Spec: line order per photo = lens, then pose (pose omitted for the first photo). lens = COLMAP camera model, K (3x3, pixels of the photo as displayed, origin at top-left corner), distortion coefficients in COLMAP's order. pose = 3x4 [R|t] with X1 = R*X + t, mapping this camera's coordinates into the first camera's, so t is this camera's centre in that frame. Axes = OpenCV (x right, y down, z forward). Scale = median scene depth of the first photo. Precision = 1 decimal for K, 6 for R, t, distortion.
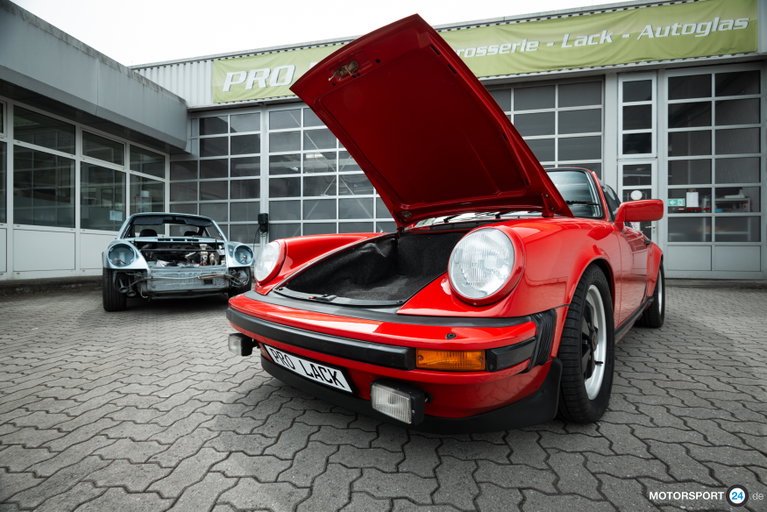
lens RADIAL K [[358.8, 0, 383.5], [0, 358.8, 256.0], [0, 0, 1]] dist [-0.004970, 0.000155]
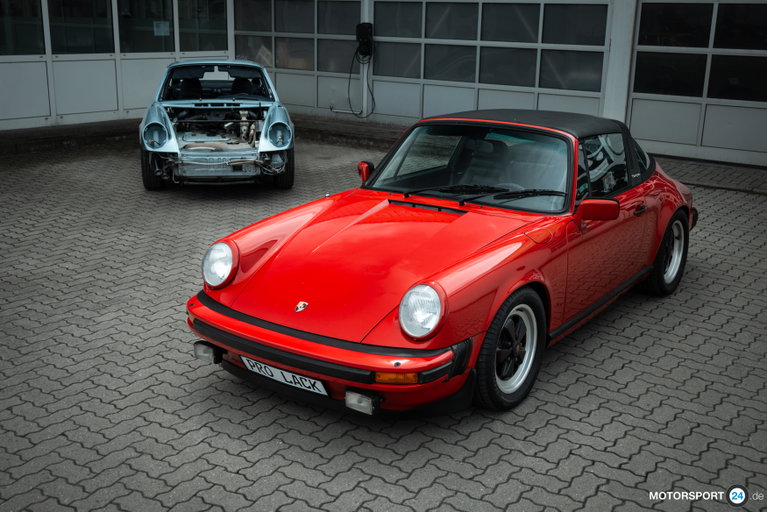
lens RADIAL K [[955.9, 0, 383.5], [0, 955.9, 256.0], [0, 0, 1]] dist [0.011761, 0.047995]
pose [[0.899841, 0.127617, -0.417133, 0.791371], [-0.016230, 0.965382, 0.260335, -0.317497], [0.435915, -0.227490, 0.870762, -0.883222]]
